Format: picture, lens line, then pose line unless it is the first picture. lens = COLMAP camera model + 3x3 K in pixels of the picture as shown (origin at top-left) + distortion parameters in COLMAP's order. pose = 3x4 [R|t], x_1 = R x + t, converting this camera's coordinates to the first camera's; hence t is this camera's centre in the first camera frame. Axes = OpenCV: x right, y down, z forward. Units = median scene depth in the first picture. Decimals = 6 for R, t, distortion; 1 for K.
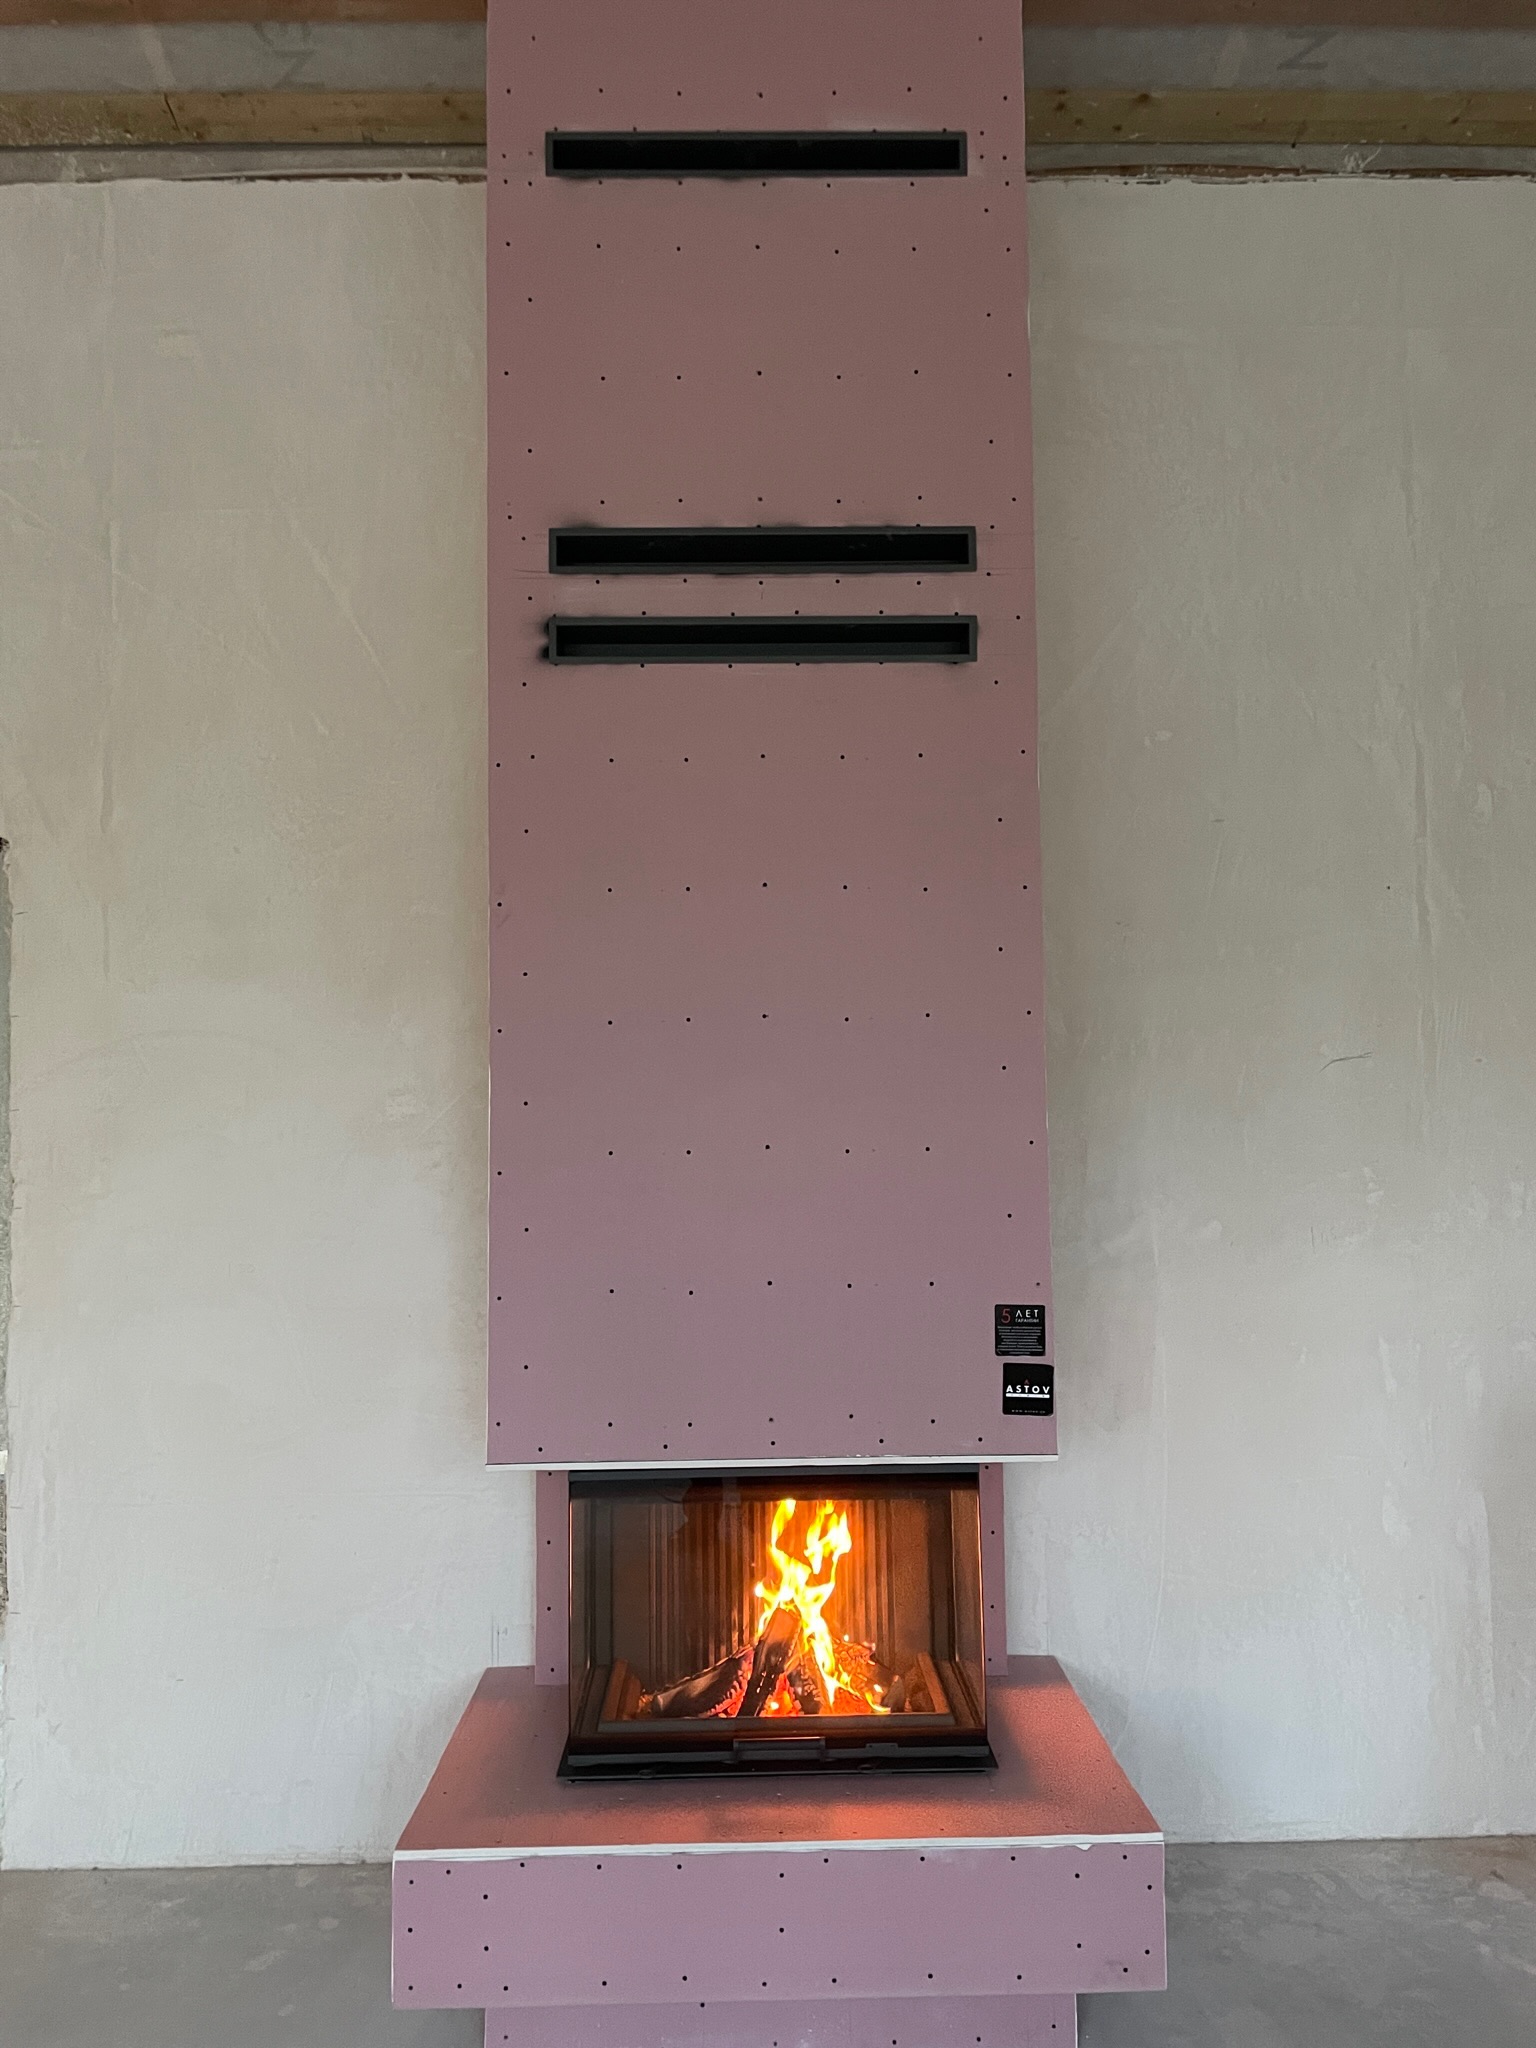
lens RADIAL K [[1549.5, 0, 774.1], [0, 1549.5, 1029.7], [0, 0, 1]] dist [0.076202, -0.100895]
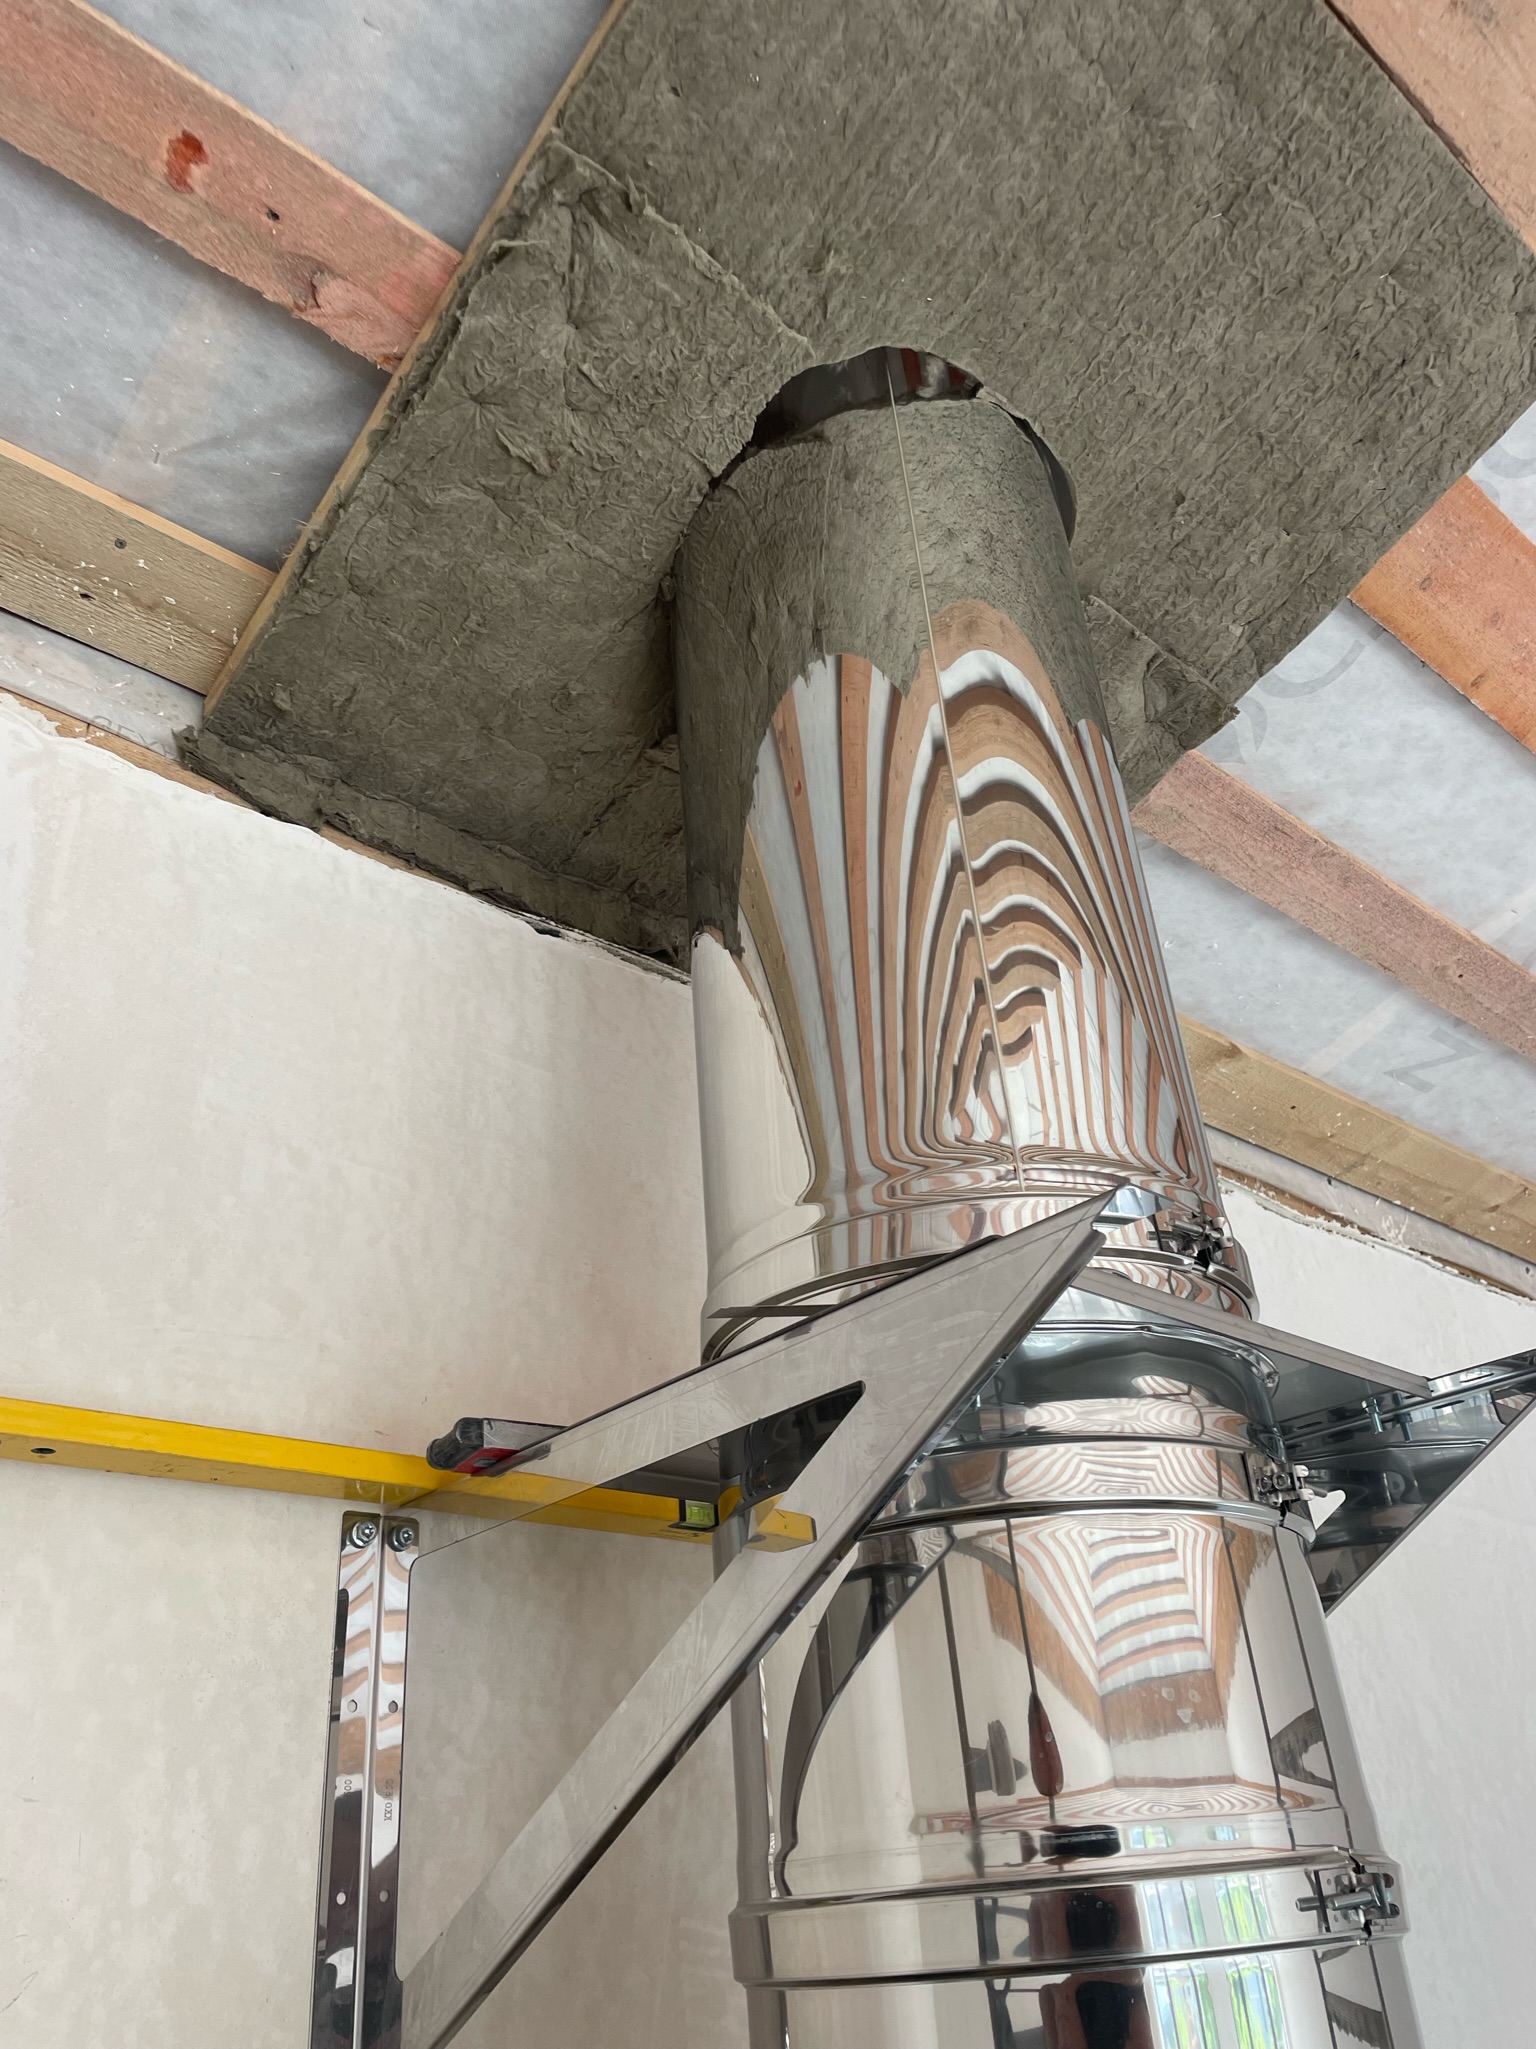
lens RADIAL K [[1556.2, 0, 766.3], [0, 1556.2, 1040.8], [0, 0, 1]] dist [0.069730, -0.092712]
pose [[0.760976, 0.283514, 0.583554, -0.217827], [0.015993, 0.890993, -0.453736, -0.367468], [-0.648583, 0.354615, 0.673490, 0.771626]]
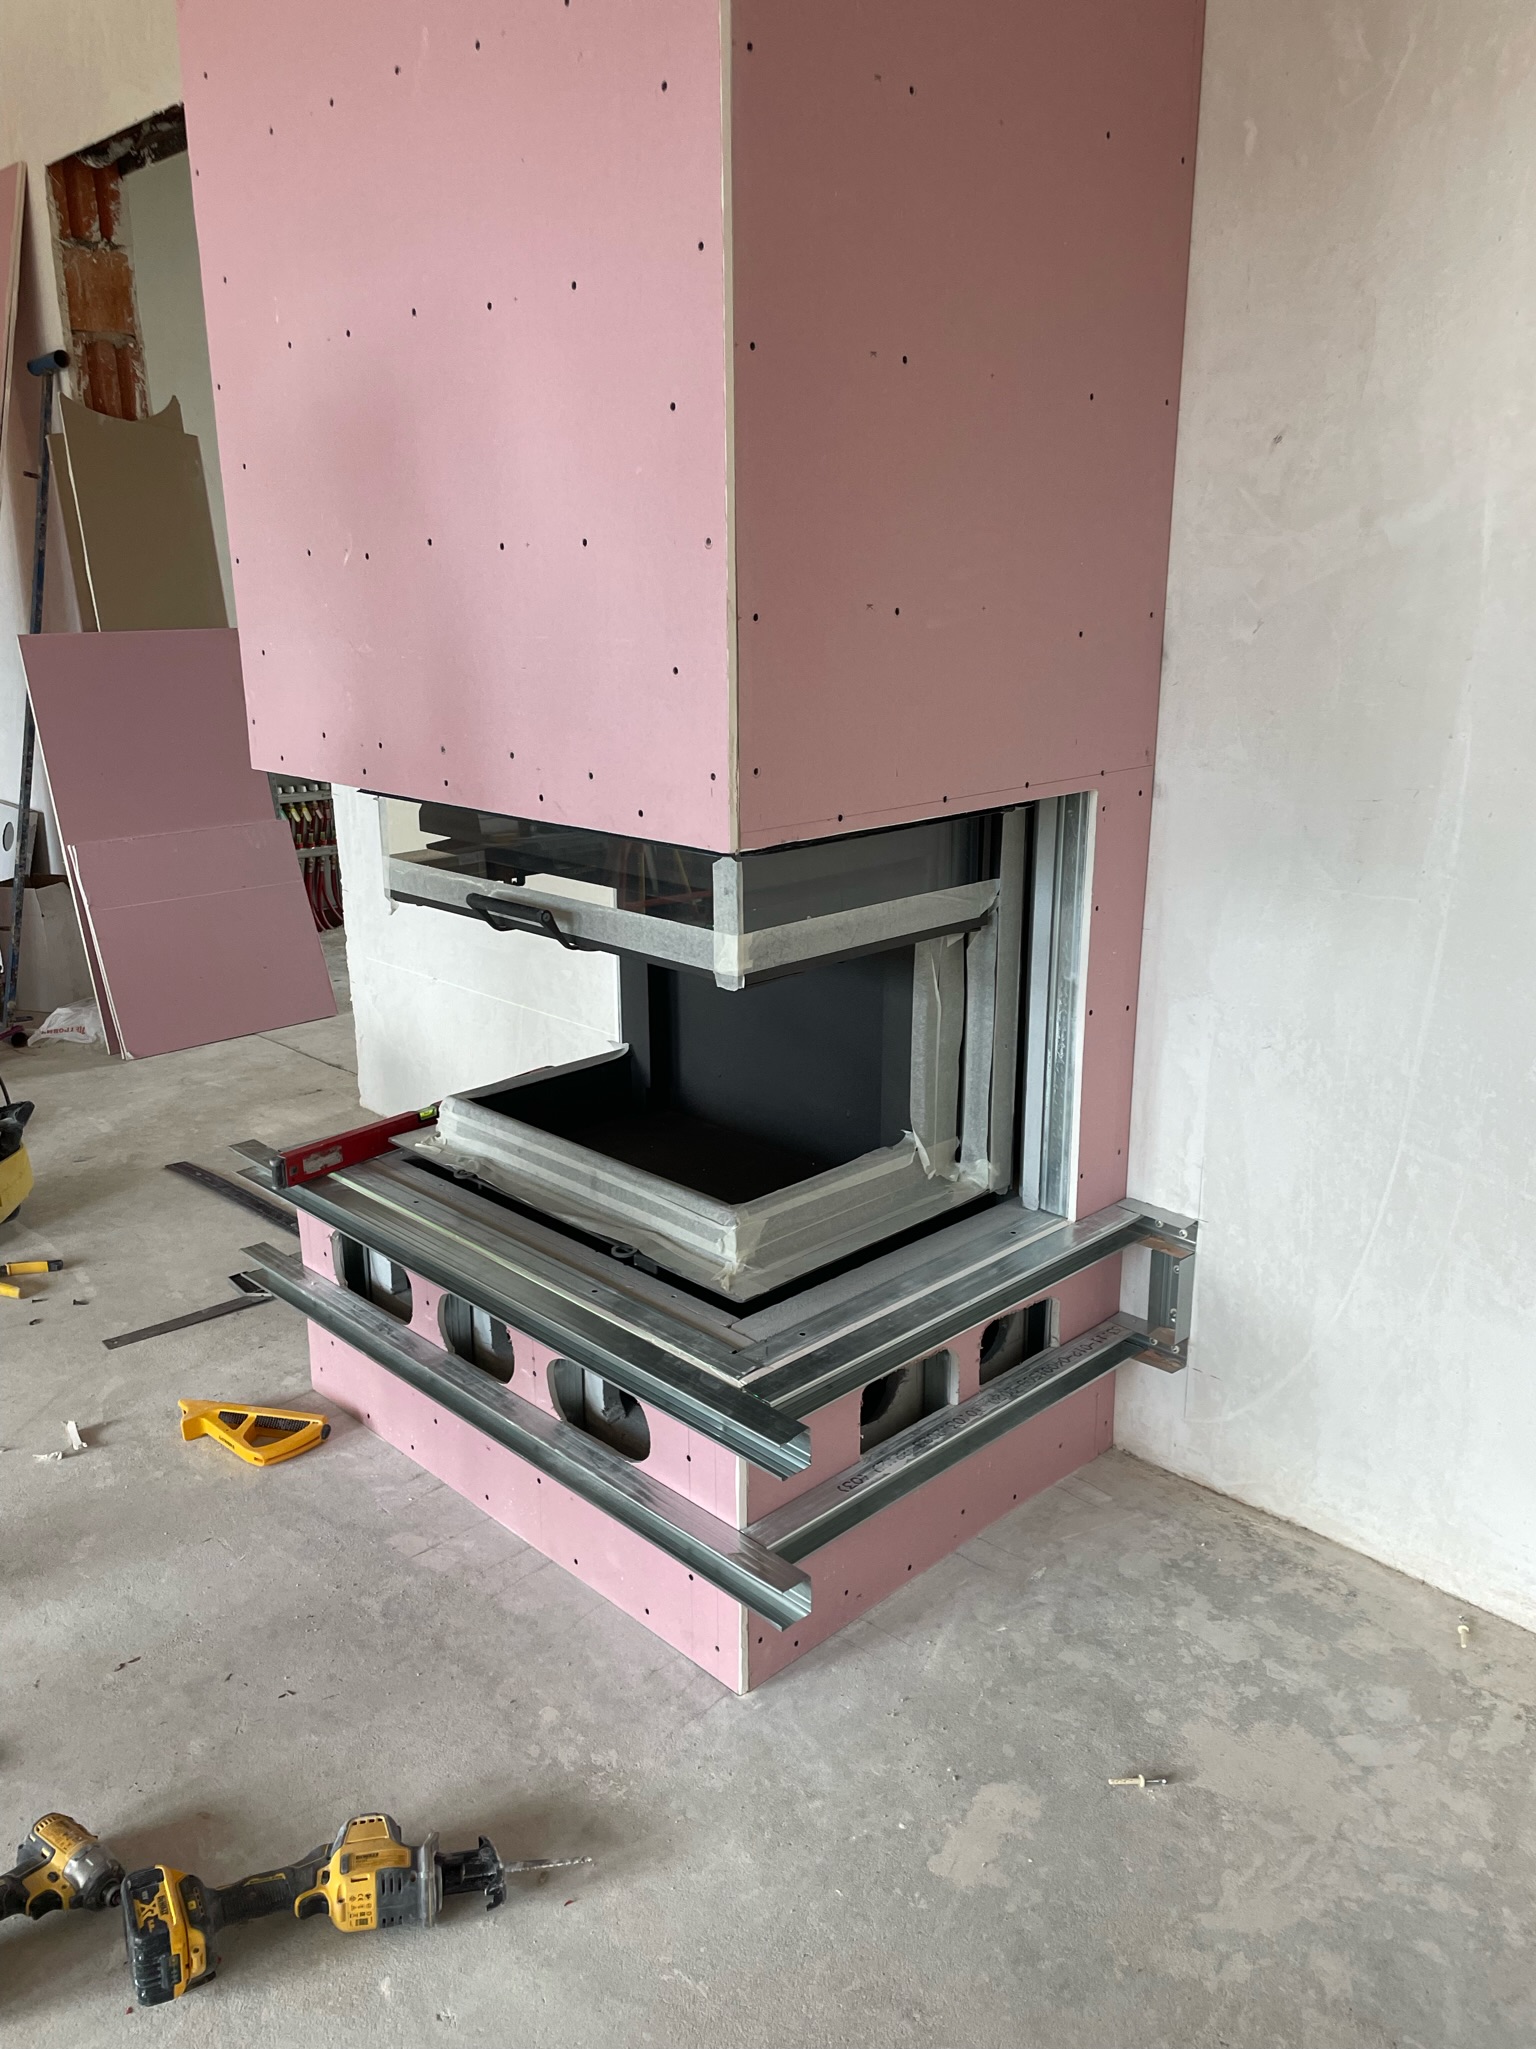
lens RADIAL K [[1520.2, 0, 732.2], [0, 1520.2, 1027.0], [0, 0, 1]] dist [0.075568, -0.095272]
pose [[0.672784, 0.213218, -0.708449, 0.464618], [0.057993, 0.939427, 0.337808, 0.112884], [0.737562, -0.268357, 0.619666, 0.503911]]
